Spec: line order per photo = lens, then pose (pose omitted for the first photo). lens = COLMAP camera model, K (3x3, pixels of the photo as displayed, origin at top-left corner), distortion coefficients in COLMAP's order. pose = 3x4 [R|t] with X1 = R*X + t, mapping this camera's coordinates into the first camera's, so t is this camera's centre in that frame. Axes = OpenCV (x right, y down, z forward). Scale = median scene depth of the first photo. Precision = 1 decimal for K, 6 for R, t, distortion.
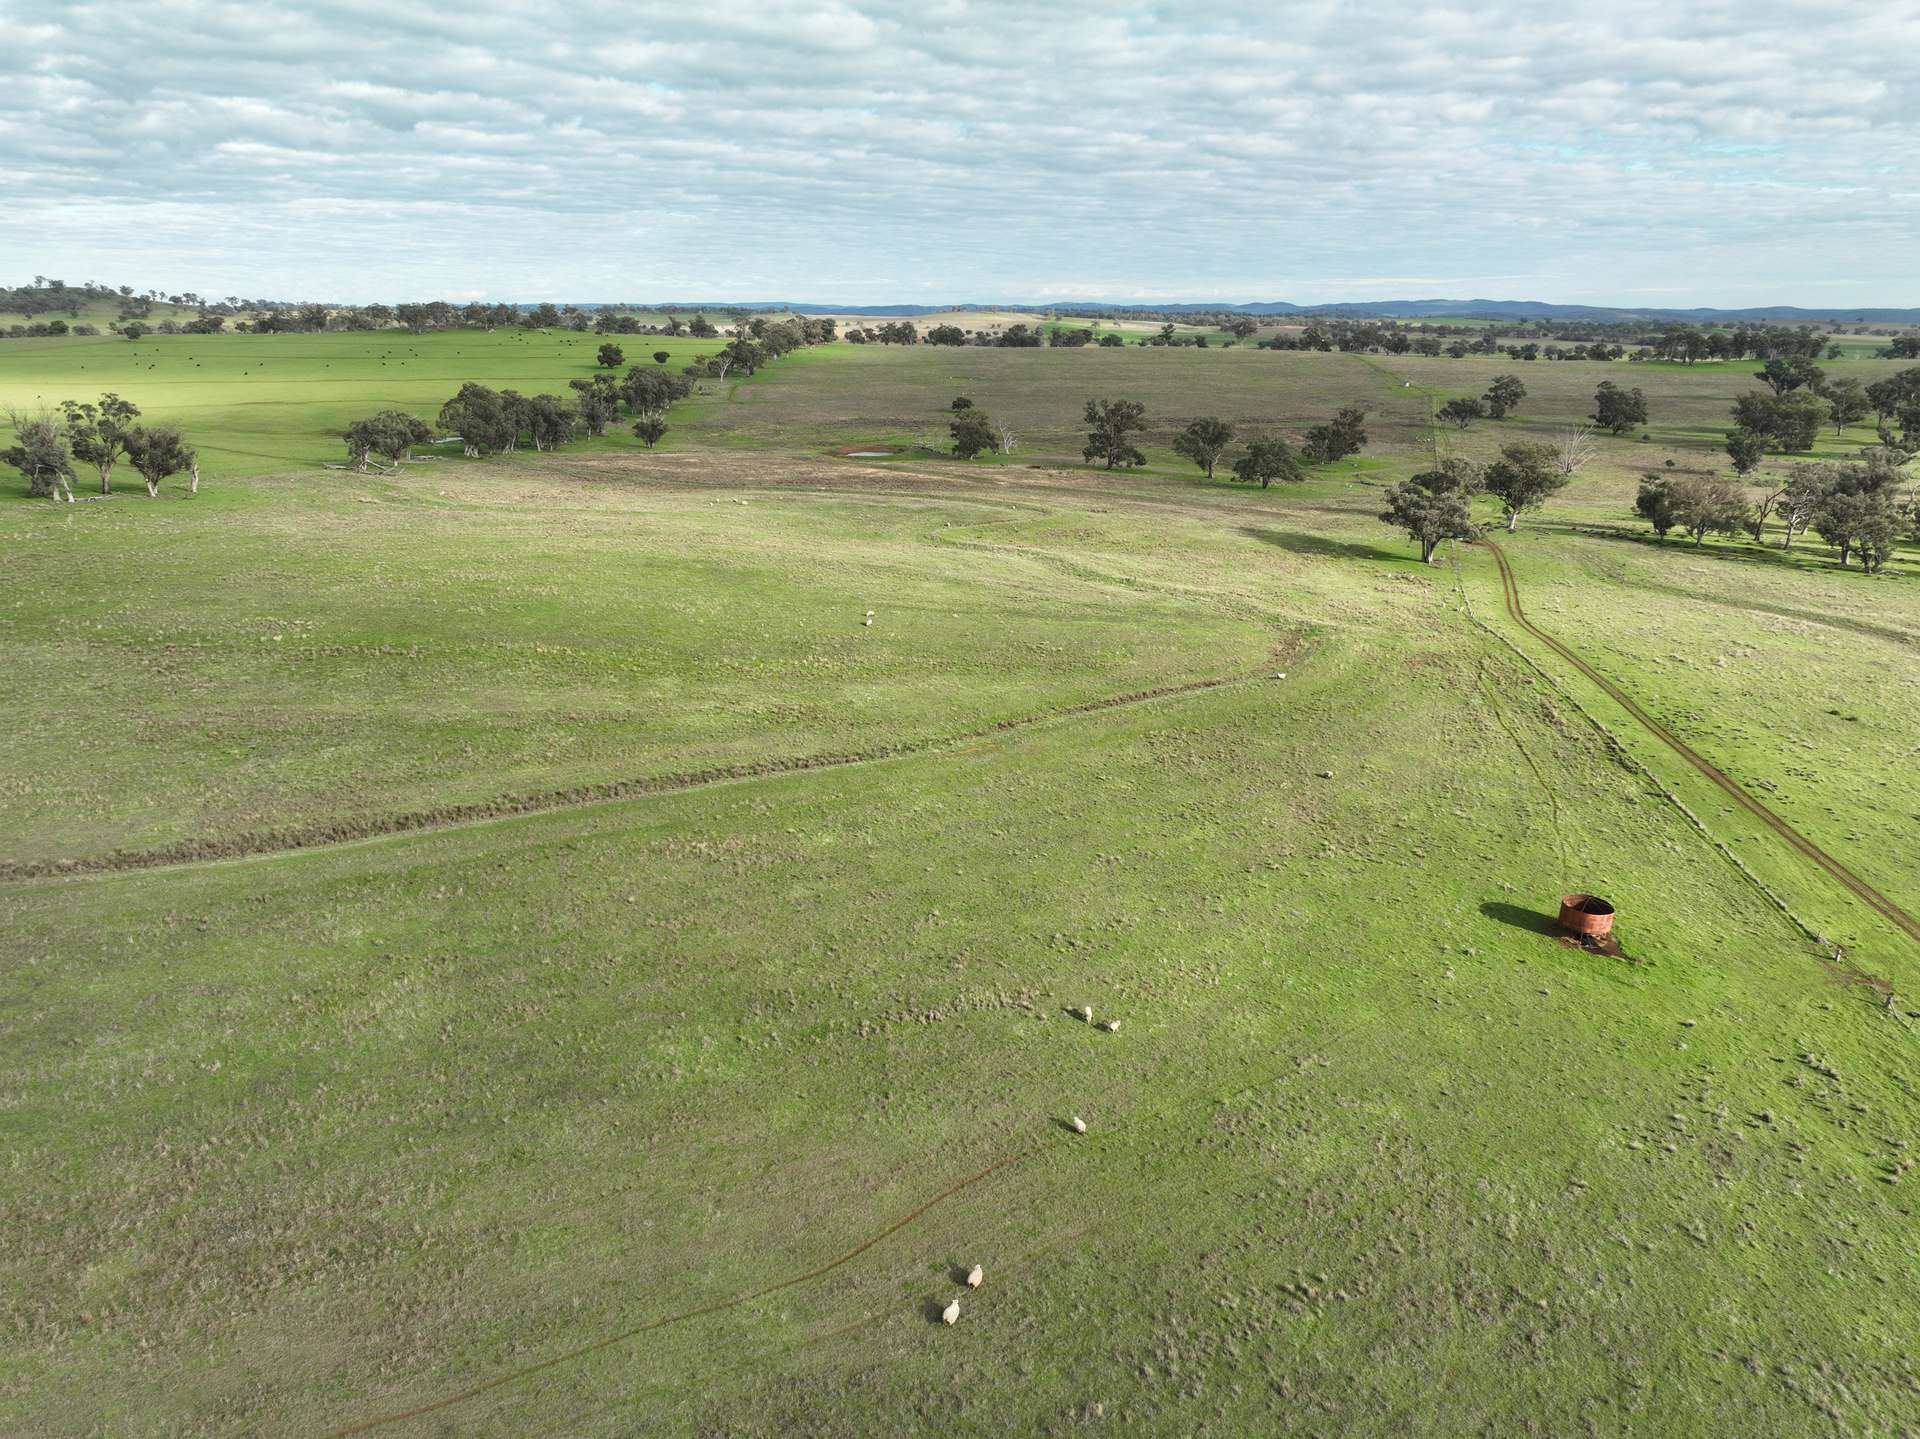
lens RADIAL K [[1340.1, 0, 961.1], [0, 1340.1, 726.1], [0, 0, 1]] dist [-0.007640, 0.022098]
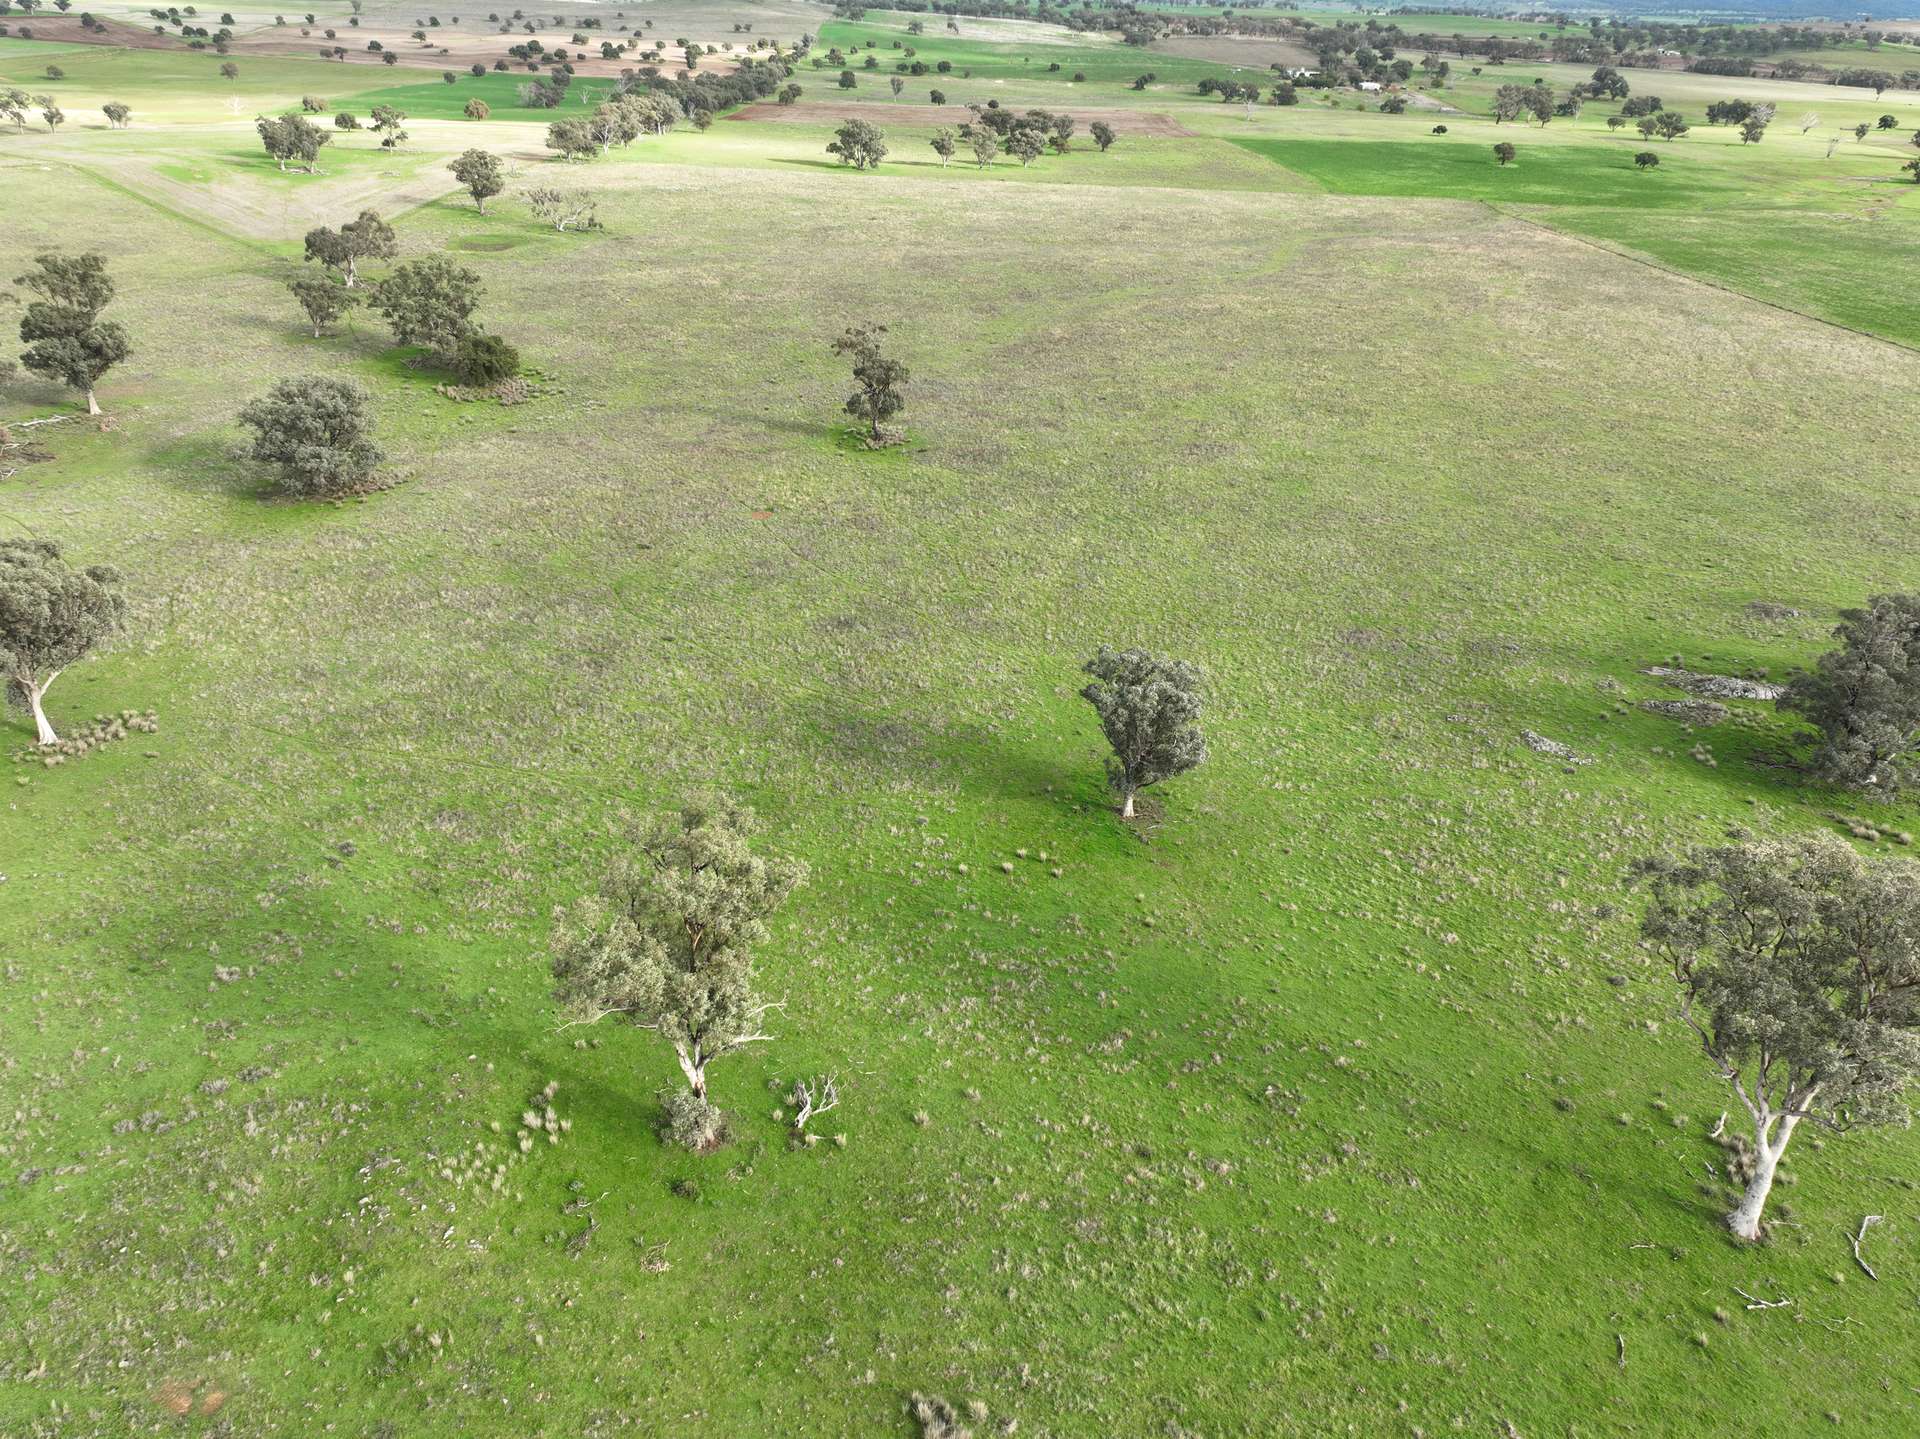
lens RADIAL K [[1340.1, 0, 961.1], [0, 1340.1, 726.1], [0, 0, 1]] dist [-0.007640, 0.022098]
pose [[0.996111, -0.026687, 0.083969, 0.308372], [0.008503, 0.977696, 0.209854, -0.605051], [-0.087697, -0.208324, 0.974120, 1.776447]]
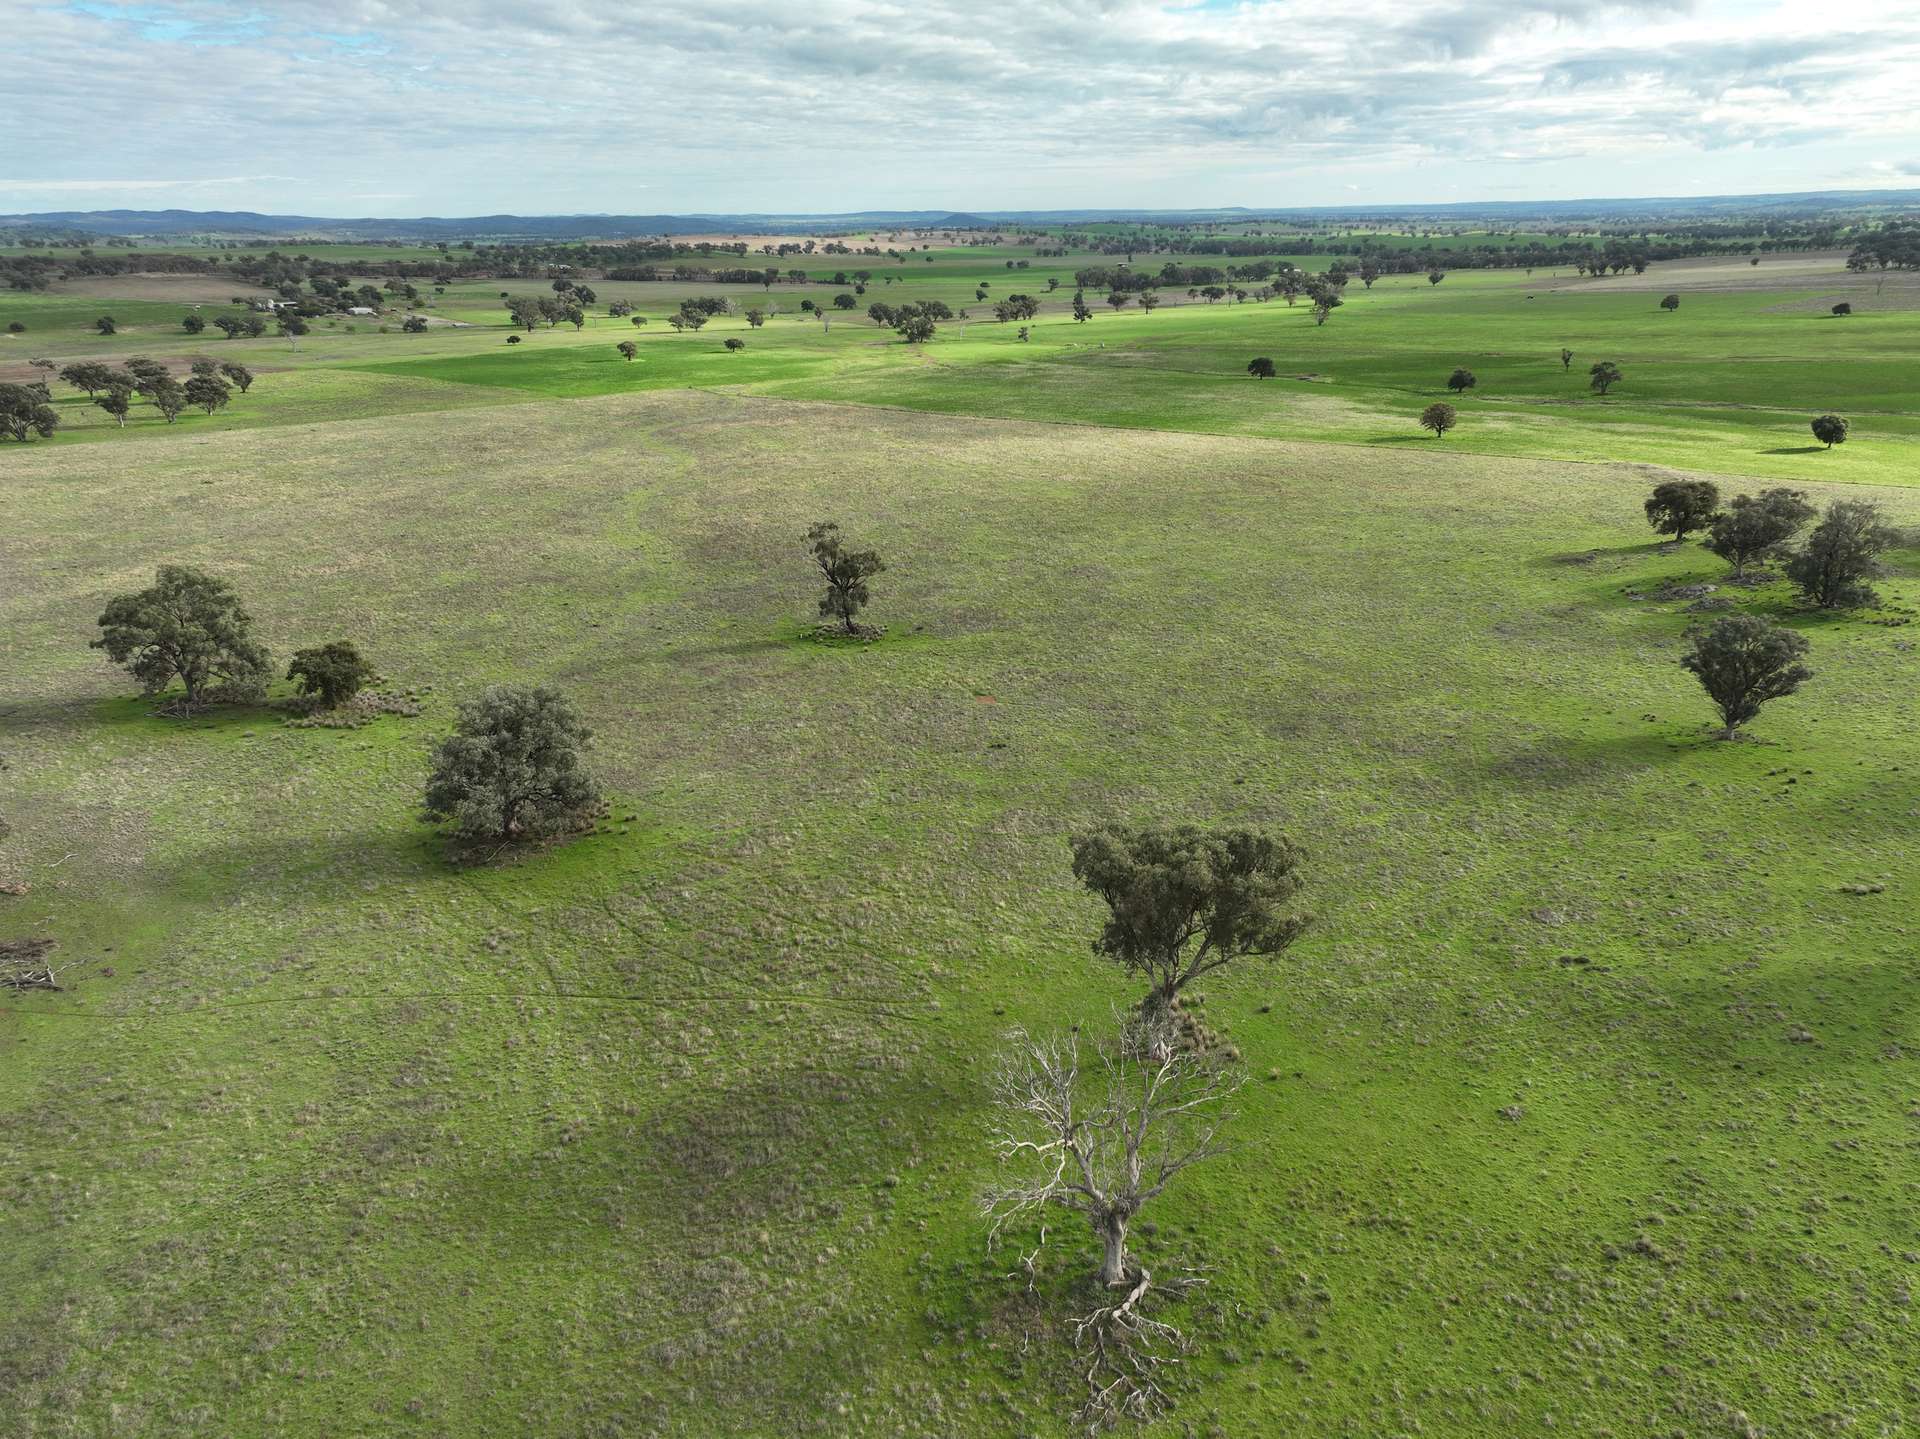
lens RADIAL K [[1340.1, 0, 961.1], [0, 1340.1, 726.1], [0, 0, 1]] dist [-0.007640, 0.022098]
pose [[0.645273, -0.284749, 0.708901, 0.053366], [0.240958, 0.956433, 0.164847, -0.635992], [-0.724957, 0.064444, 0.685773, 1.891768]]
